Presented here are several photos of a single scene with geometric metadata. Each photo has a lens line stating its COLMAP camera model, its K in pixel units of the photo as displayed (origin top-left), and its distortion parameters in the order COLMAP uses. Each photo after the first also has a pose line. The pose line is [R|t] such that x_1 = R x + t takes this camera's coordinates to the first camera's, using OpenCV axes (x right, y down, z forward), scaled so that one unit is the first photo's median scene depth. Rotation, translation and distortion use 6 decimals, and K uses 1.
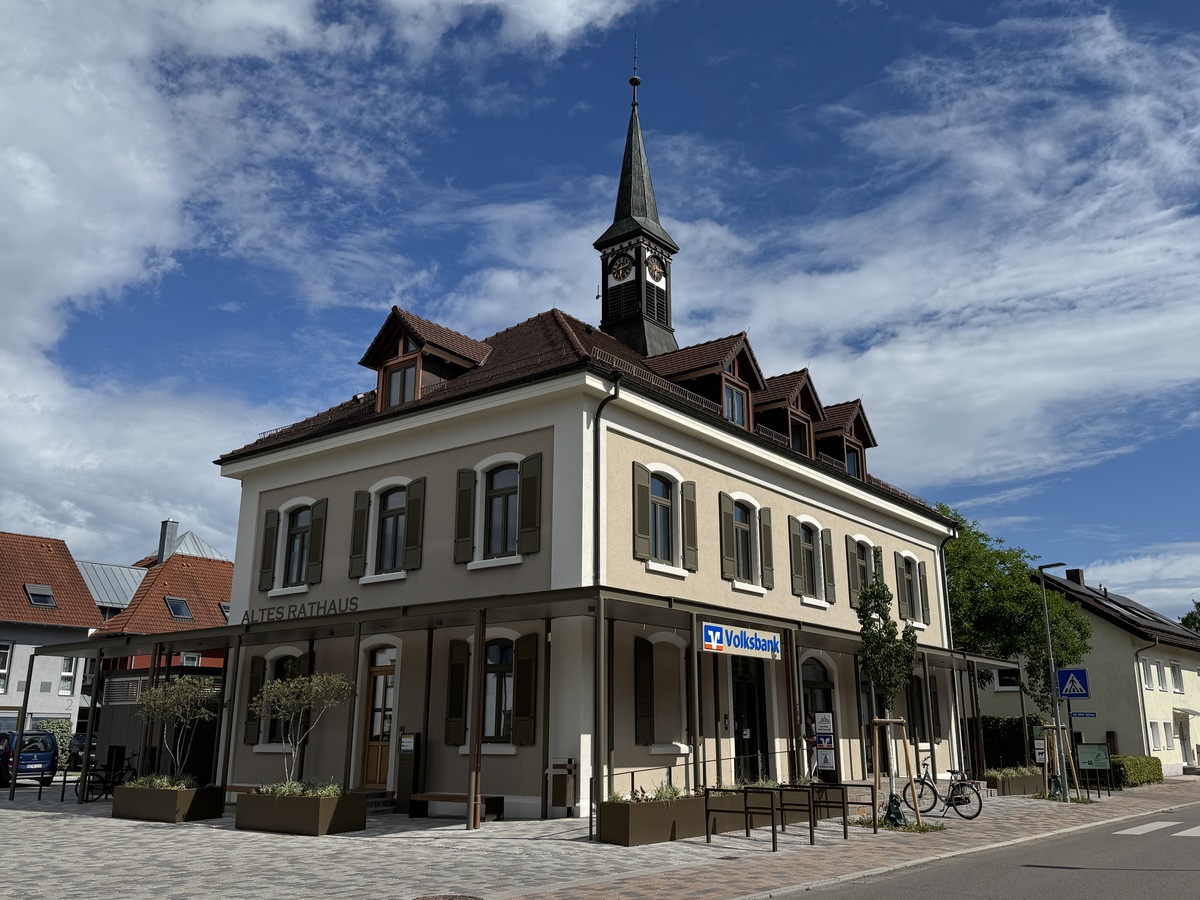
lens RADIAL K [[1061.9, 0, 602.1], [0, 1061.9, 448.4], [0, 0, 1]] dist [-0.047297, 0.002951]
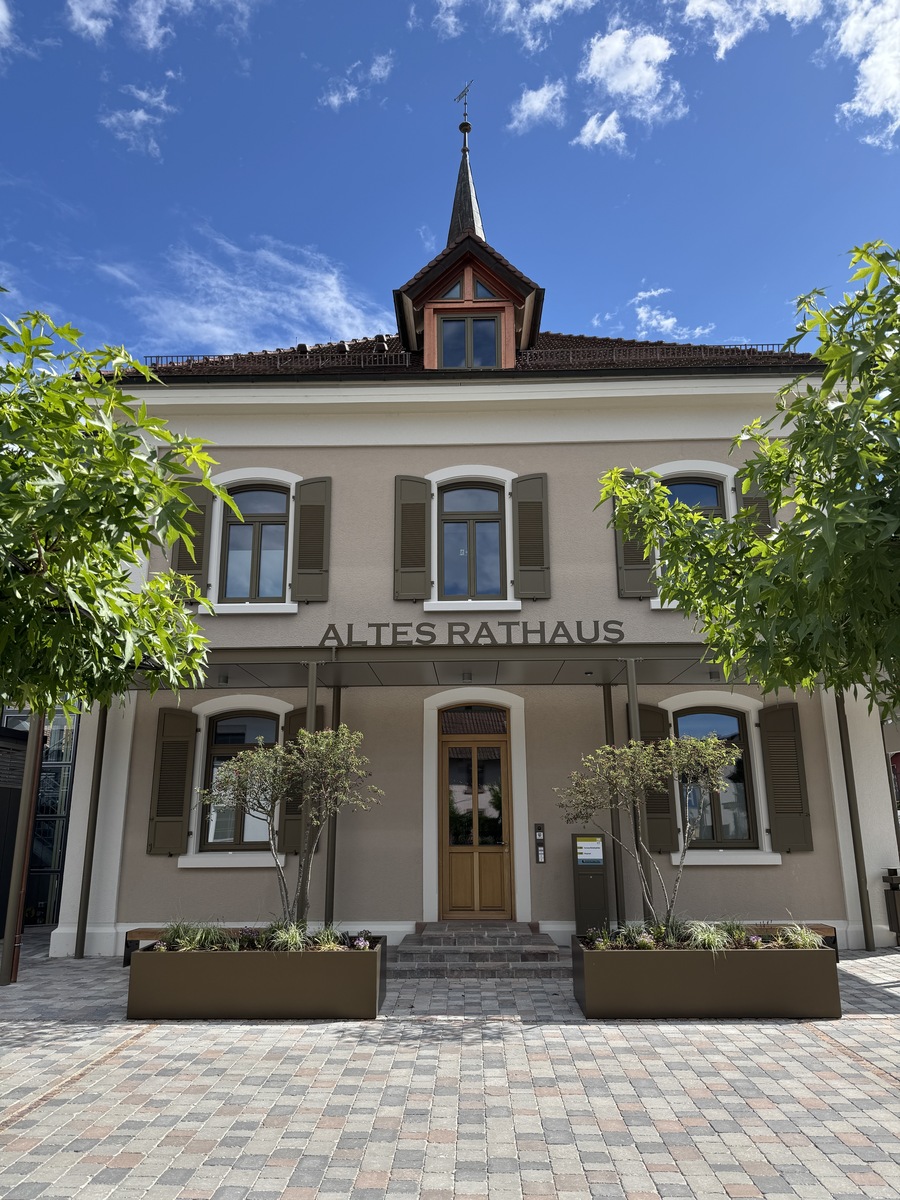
lens RADIAL K [[905.9, 0, 445.1], [0, 905.9, 590.9], [0, 0, 1]] dist [0.045742, 0.000915]
pose [[0.806842, 0.154758, 0.570137, -0.587094], [-0.156416, 0.986599, -0.046447, 0.152209], [-0.569684, -0.051703, 0.820236, 0.563515]]
